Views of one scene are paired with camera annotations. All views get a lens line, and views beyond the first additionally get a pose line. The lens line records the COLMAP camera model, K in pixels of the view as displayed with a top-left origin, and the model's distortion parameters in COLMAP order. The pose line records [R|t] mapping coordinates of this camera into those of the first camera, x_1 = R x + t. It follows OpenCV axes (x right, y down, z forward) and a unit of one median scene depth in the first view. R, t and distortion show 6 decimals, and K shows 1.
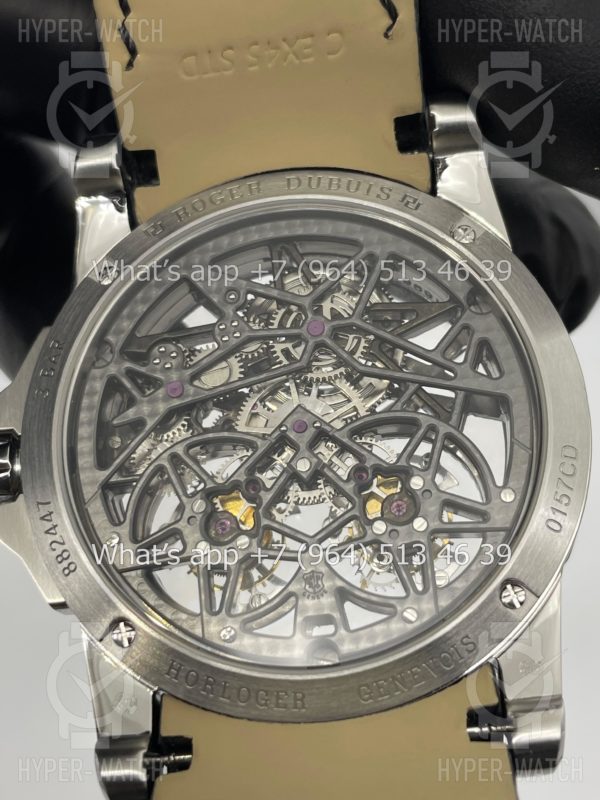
lens RADIAL K [[1205.1, 0, 300.0], [0, 1205.1, 400.0], [0, 0, 1]] dist [0.141467, -0.035995]
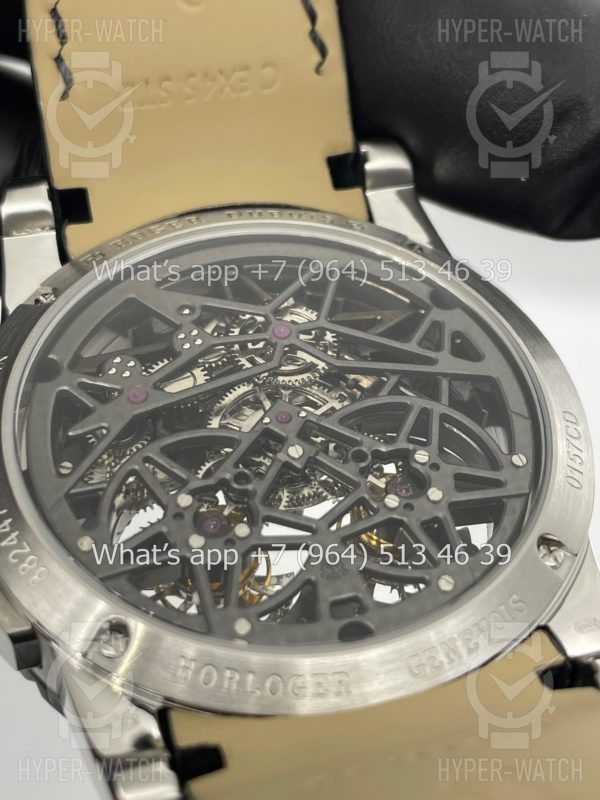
lens RADIAL K [[1205.1, 0, 300.0], [0, 1205.1, 400.0], [0, 0, 1]] dist [0.141467, -0.035995]
pose [[0.972007, -0.039700, 0.231572, -0.192338], [0.124783, 0.922352, -0.365643, 0.333580], [-0.199075, 0.384304, 0.901487, 0.169641]]
